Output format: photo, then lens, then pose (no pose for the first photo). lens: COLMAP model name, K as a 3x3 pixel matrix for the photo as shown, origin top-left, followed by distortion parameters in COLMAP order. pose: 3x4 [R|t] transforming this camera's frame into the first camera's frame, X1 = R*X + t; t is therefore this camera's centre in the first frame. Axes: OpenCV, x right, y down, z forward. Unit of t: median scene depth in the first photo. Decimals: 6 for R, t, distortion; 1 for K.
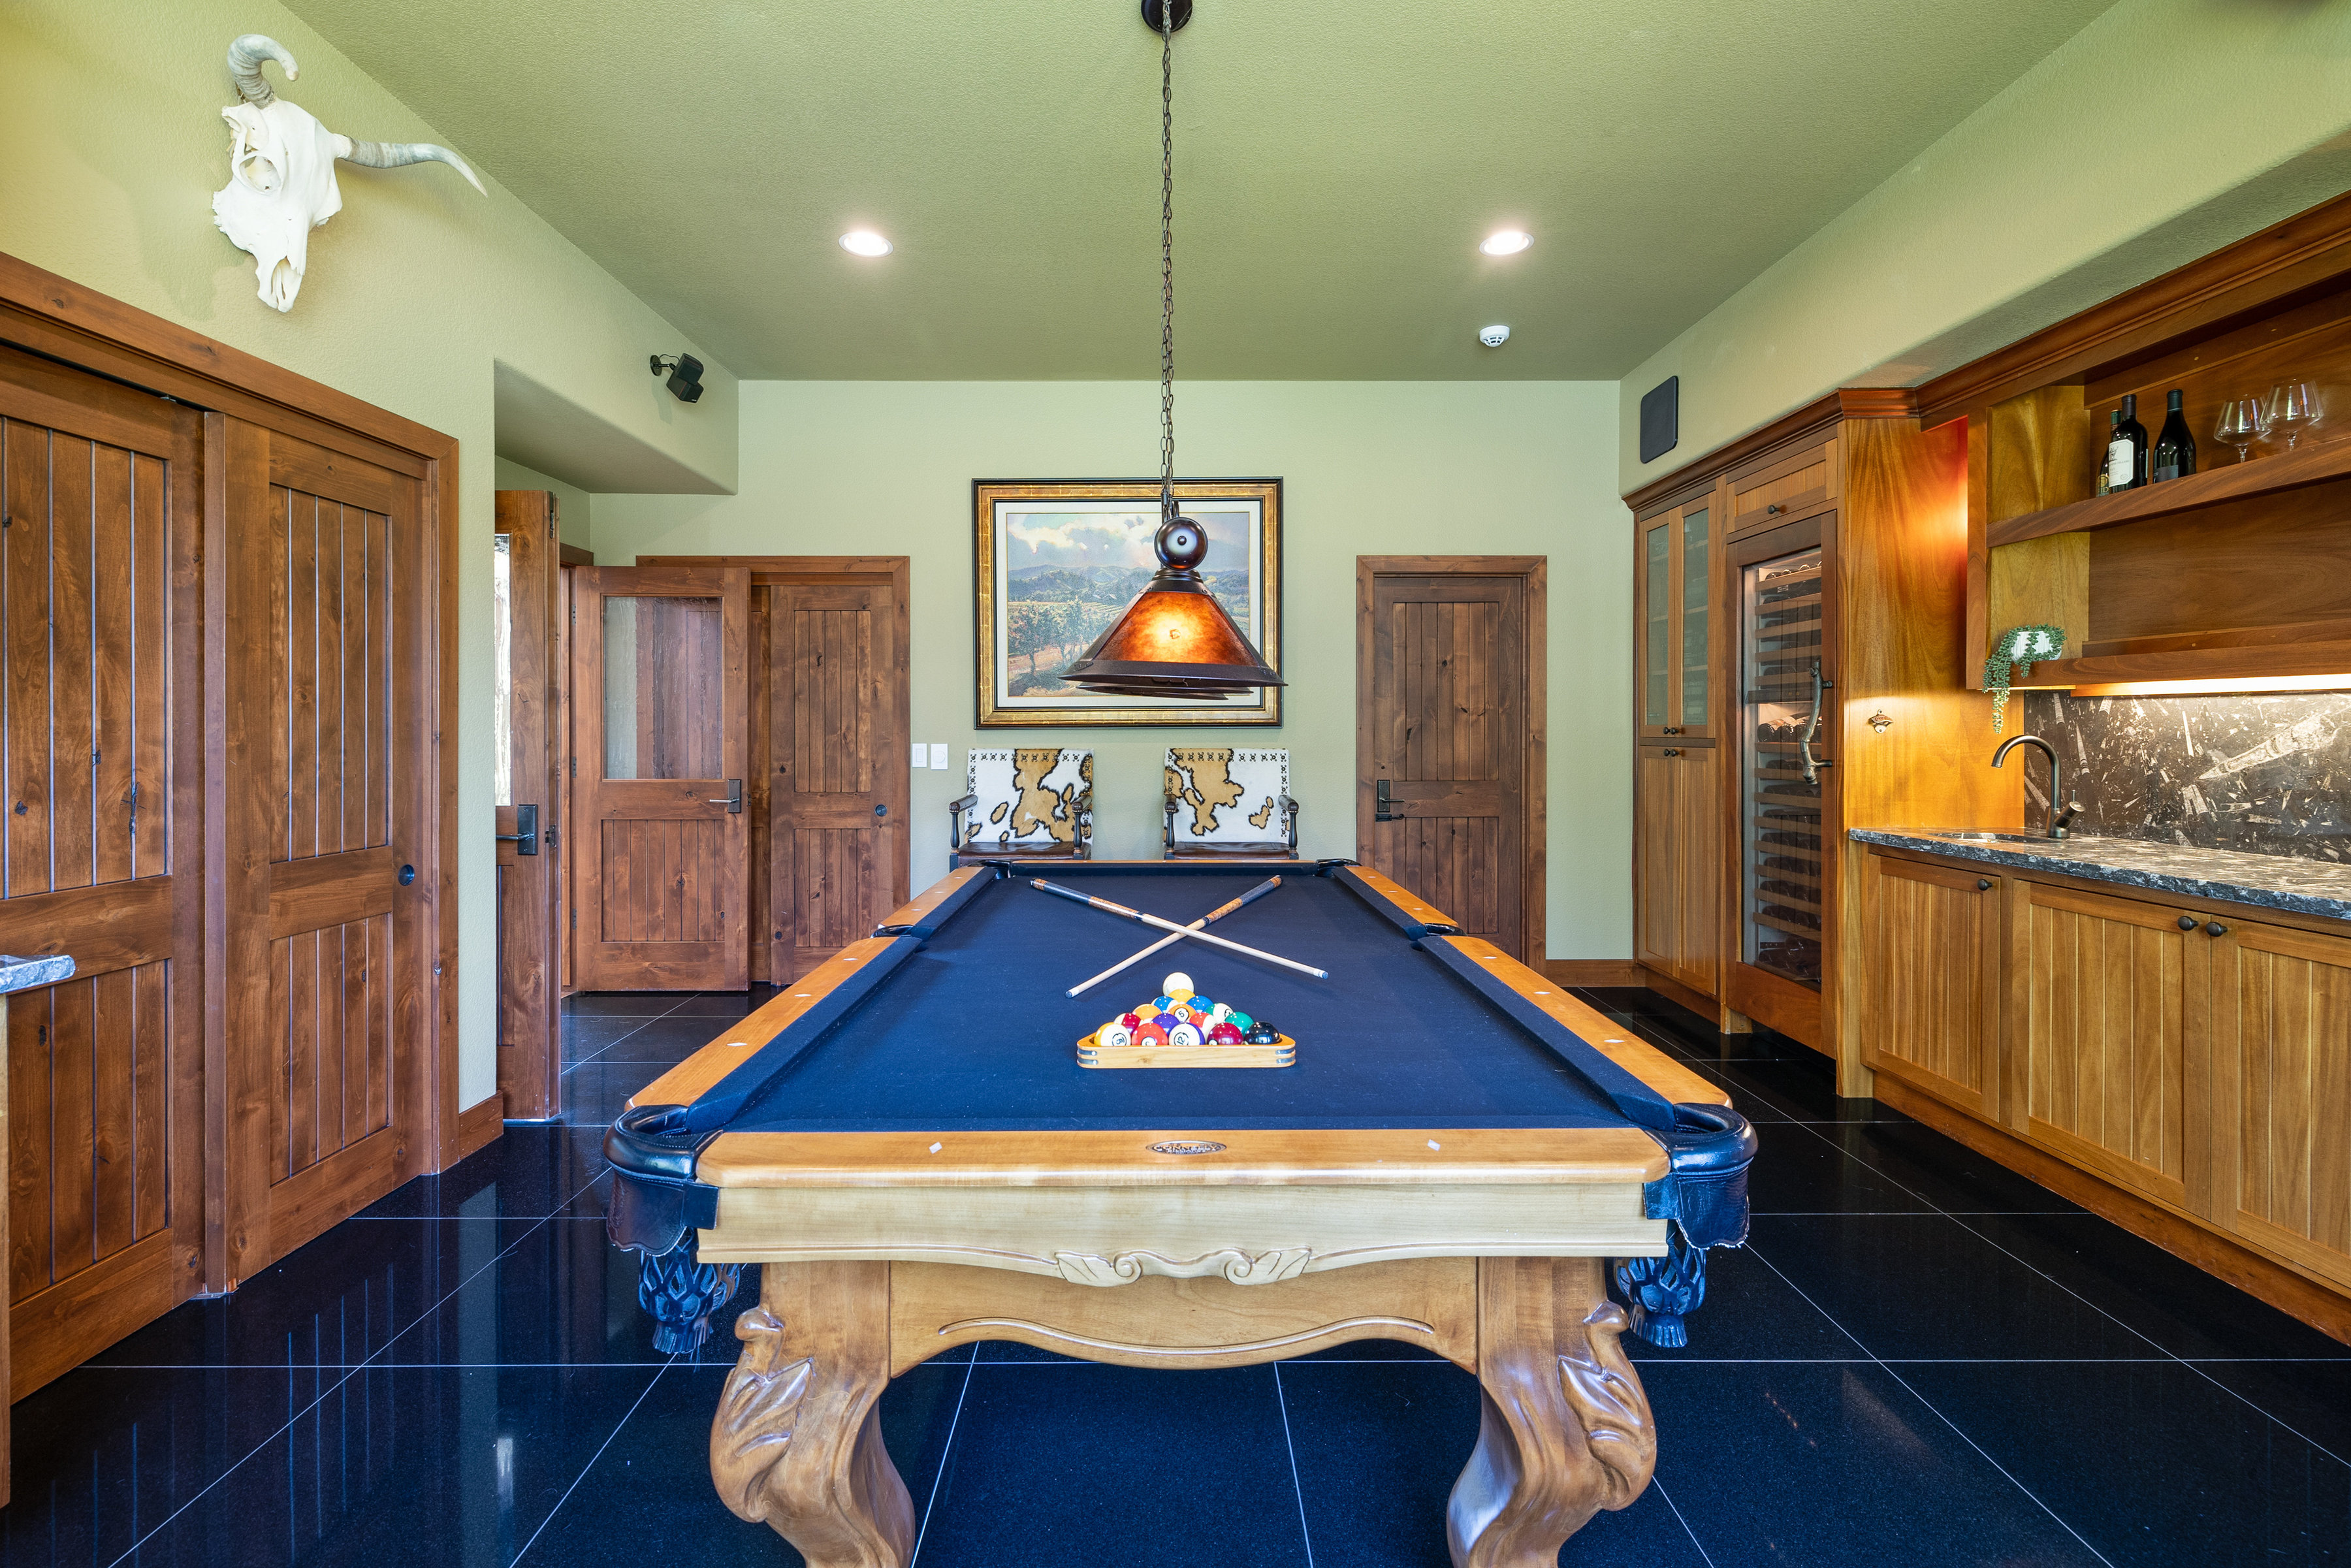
lens RADIAL K [[987.8, 0, 1173.3], [0, 987.8, 749.3], [0, 0, 1]] dist [0.001657, -0.000579]
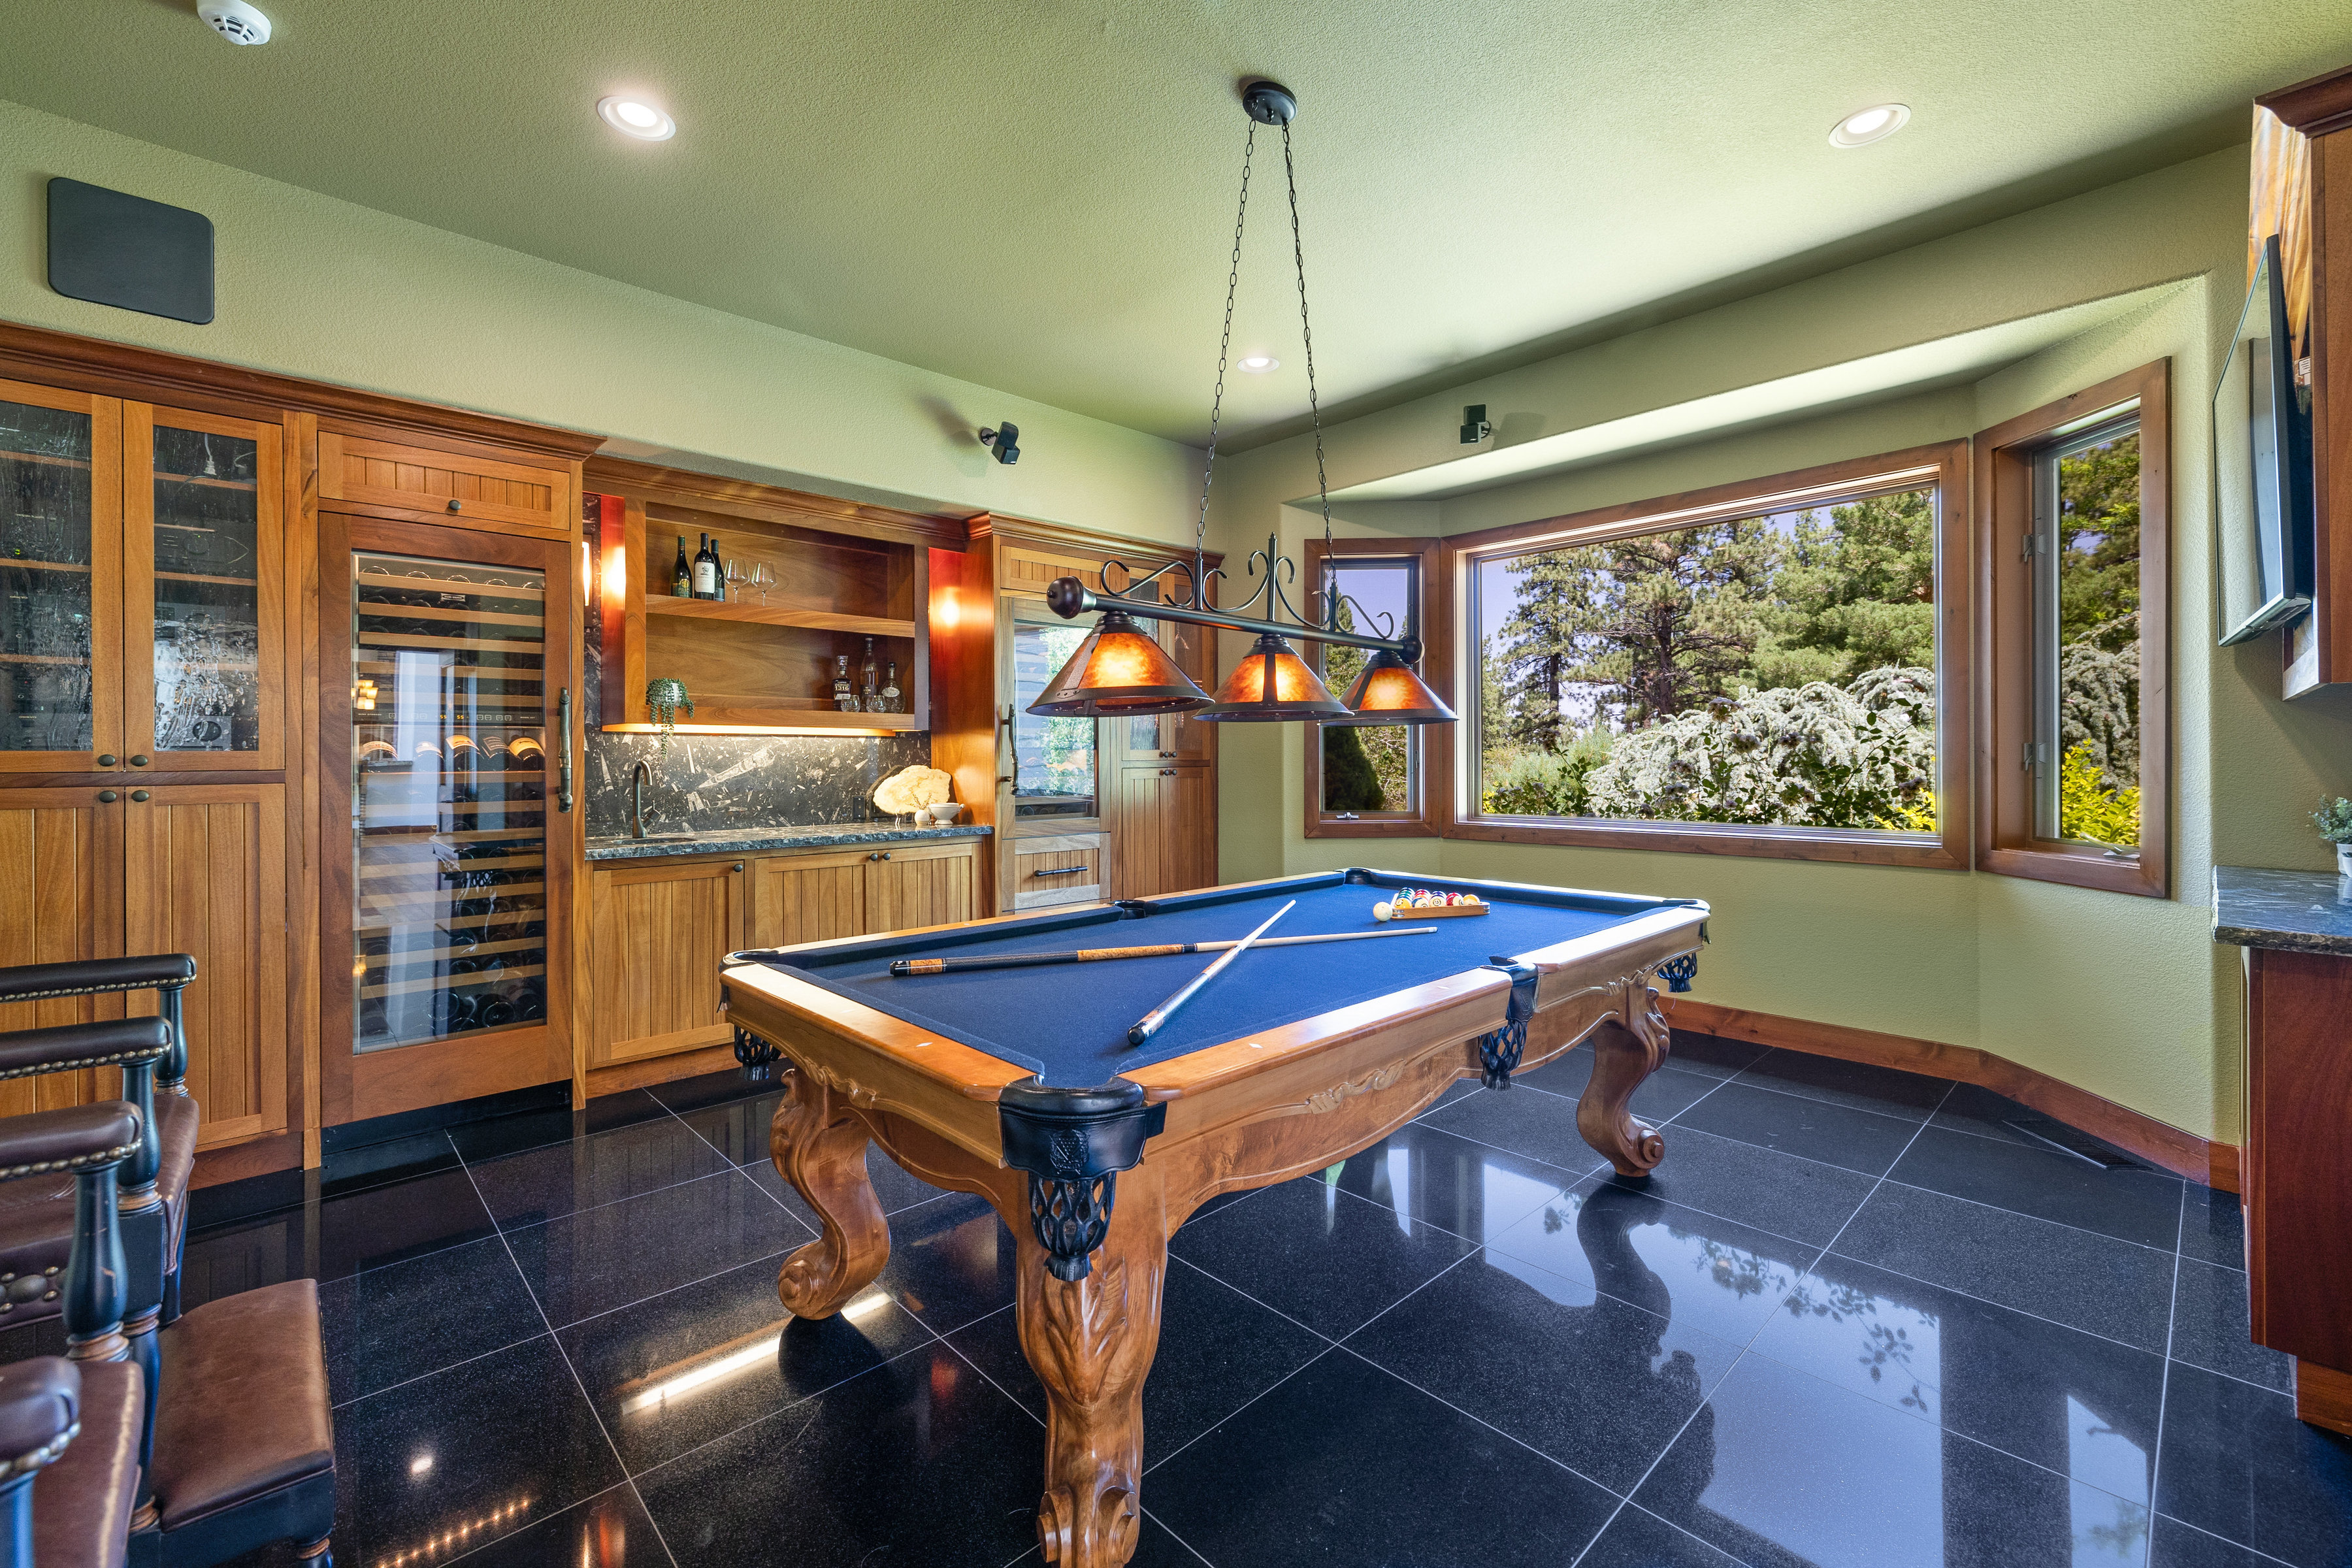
lens RADIAL K [[988.2, 0, 1173.8], [0, 988.2, 749.3], [0, 0, 1]] dist [0.001657, -0.000579]
pose [[-0.677247, 0.009720, 0.735692, -0.614512], [0.022704, 0.999713, 0.007692, -0.025429], [-0.735406, 0.021912, -0.677273, 1.492305]]
